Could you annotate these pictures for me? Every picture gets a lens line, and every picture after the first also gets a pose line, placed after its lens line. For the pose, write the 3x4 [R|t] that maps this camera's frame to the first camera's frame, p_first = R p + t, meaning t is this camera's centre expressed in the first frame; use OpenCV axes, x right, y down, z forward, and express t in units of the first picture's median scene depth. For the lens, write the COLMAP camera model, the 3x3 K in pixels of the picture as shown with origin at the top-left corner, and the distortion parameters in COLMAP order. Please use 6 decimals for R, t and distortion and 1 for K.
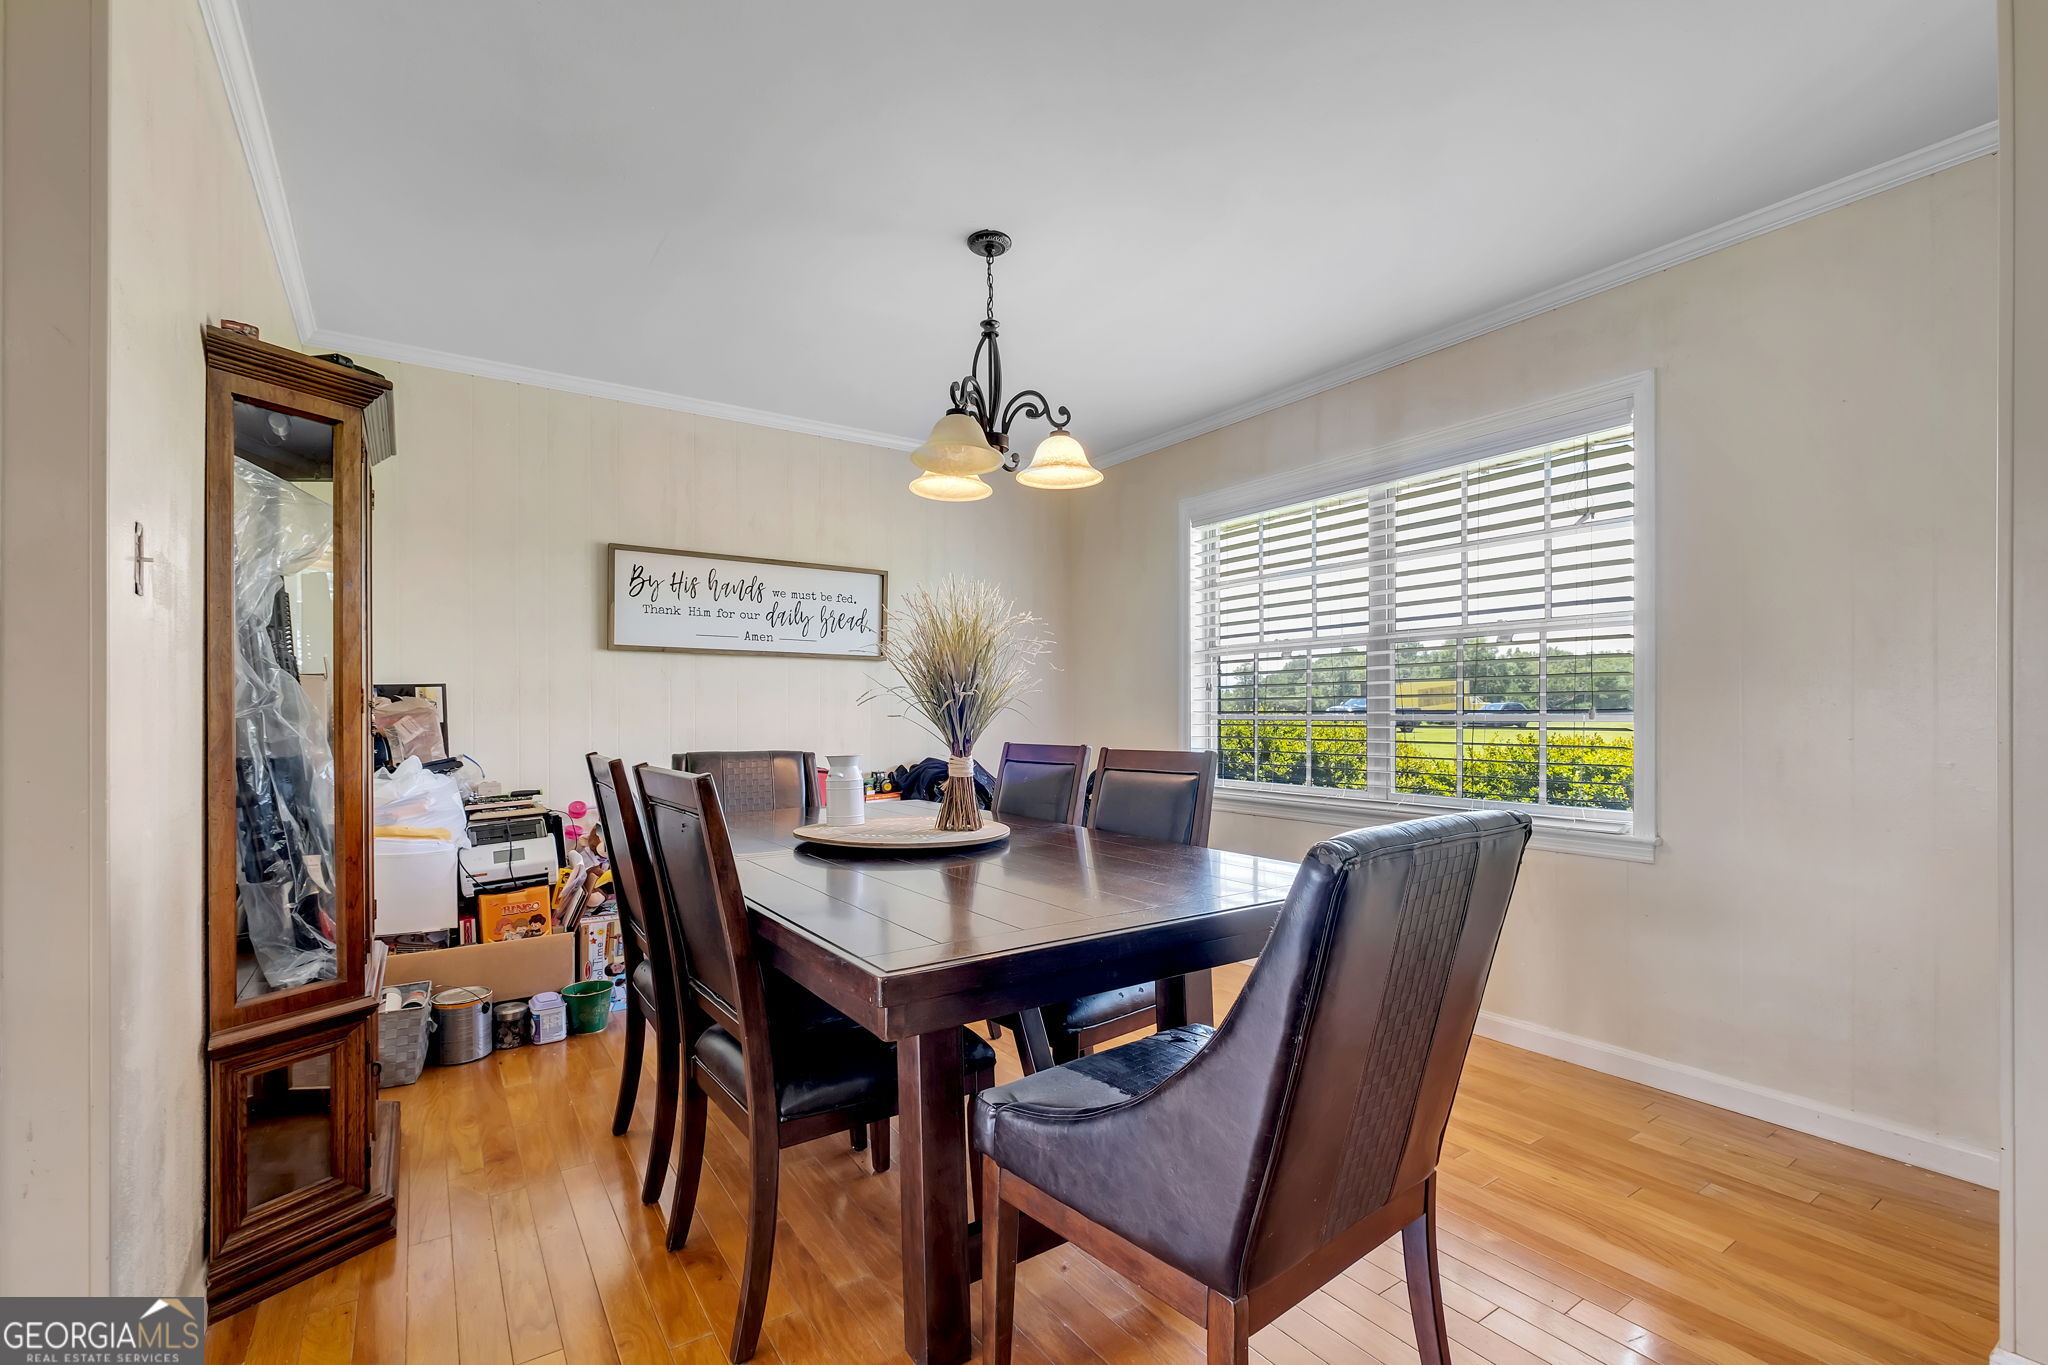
lens RADIAL K [[884.4, 0, 1032.2], [0, 884.4, 713.0], [0, 0, 1]] dist [-0.001326, -0.000061]
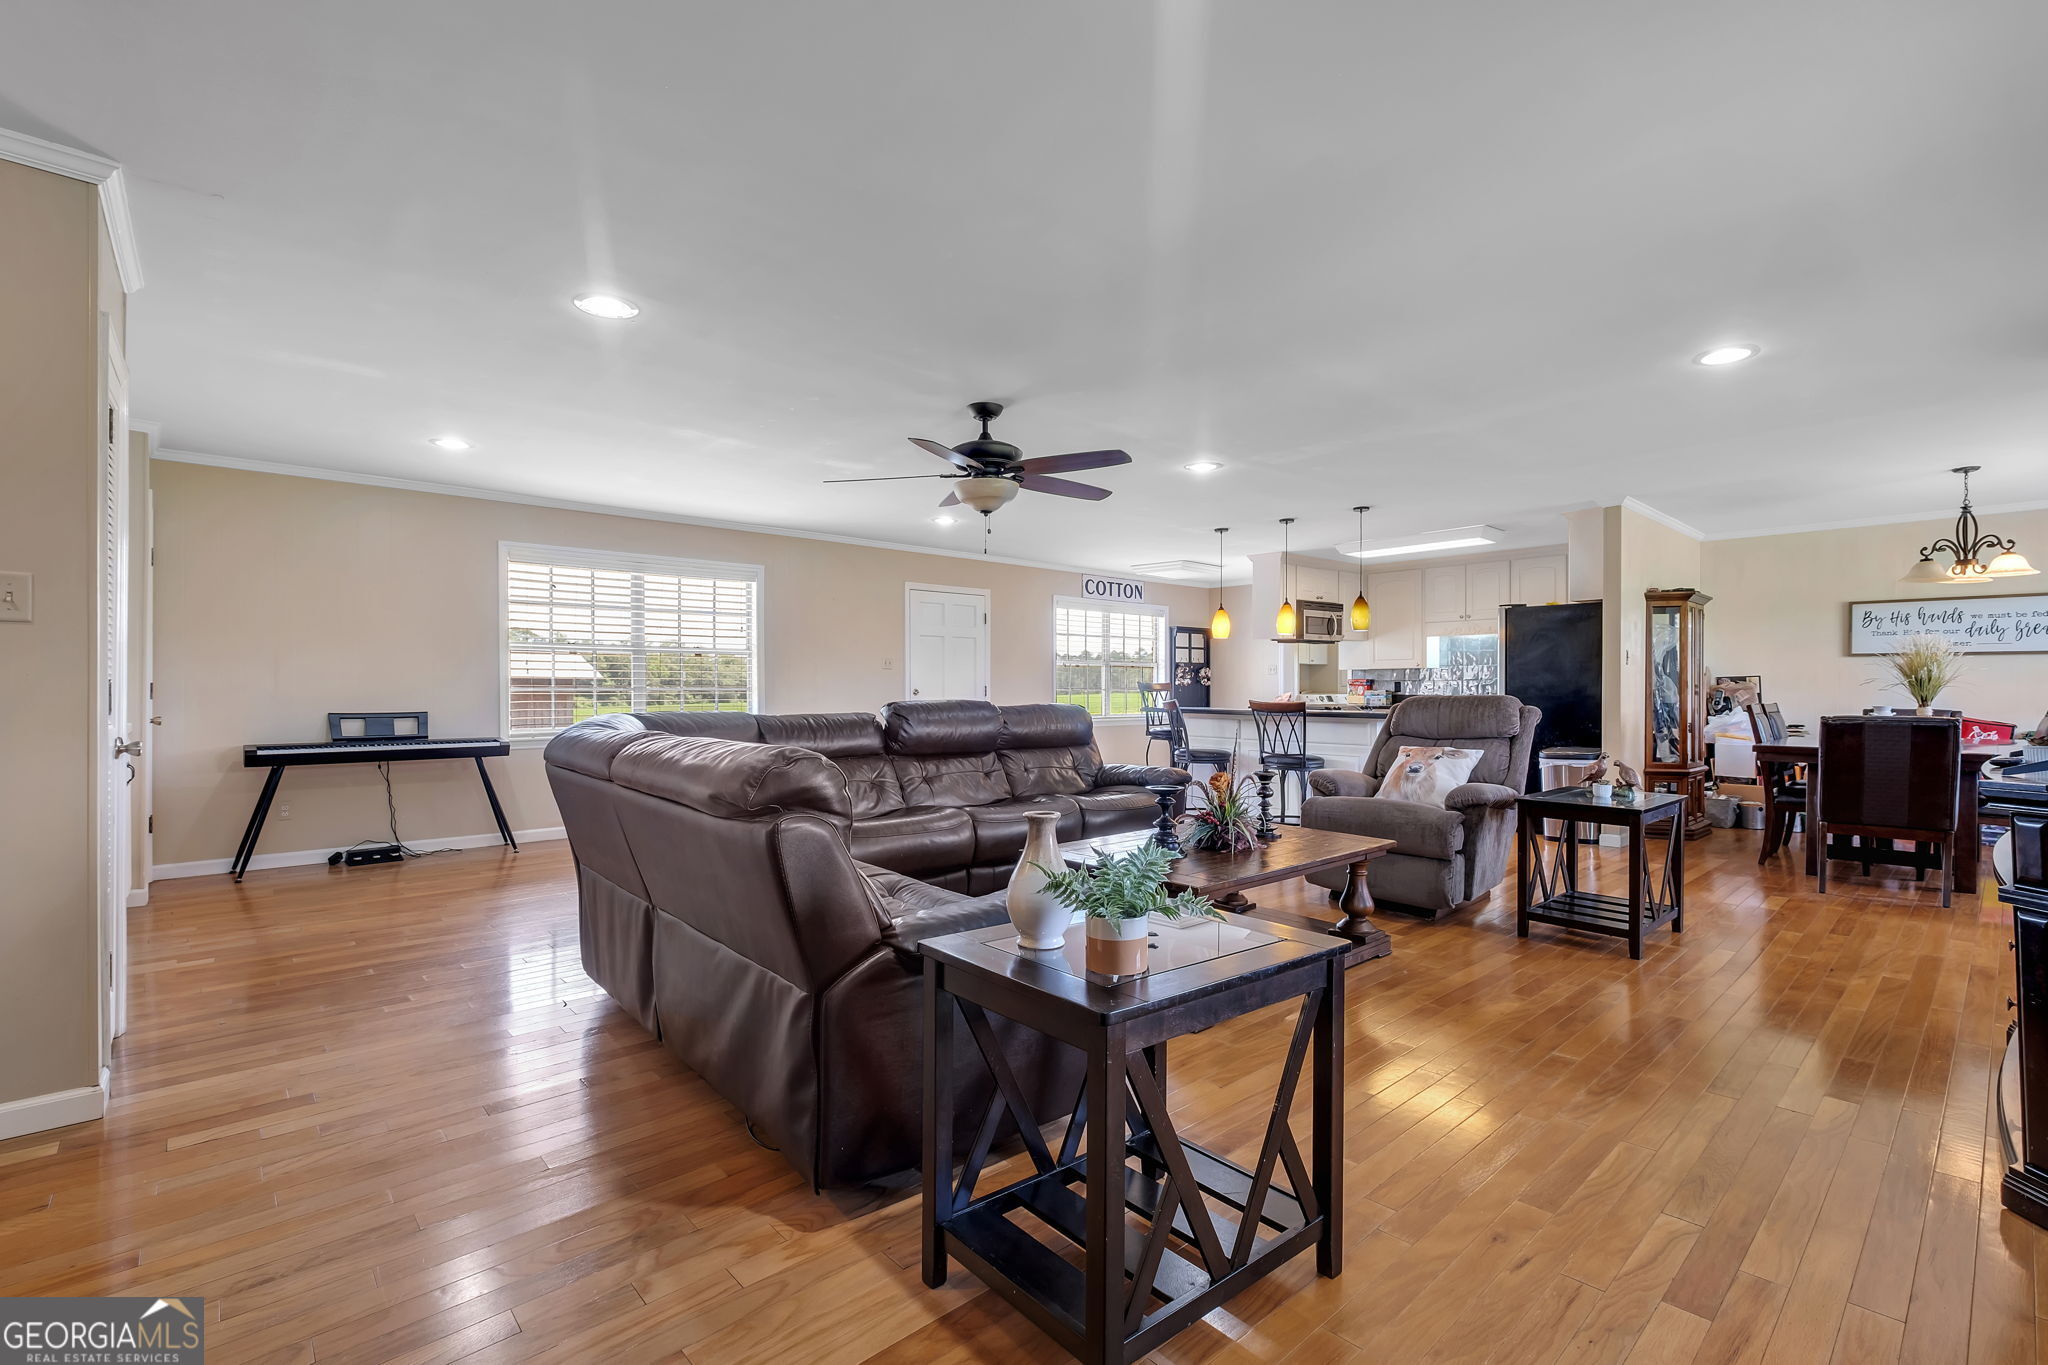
lens RADIAL K [[884.4, 0, 1024.5], [0, 884.4, 685.3], [0, 0, 1]] dist [-0.001326, -0.000061]
pose [[0.123782, -0.001713, -0.992308, 1.587161], [-0.001827, 0.999996, -0.001954, -0.000805], [0.992308, 0.002055, 0.123778, -1.351179]]
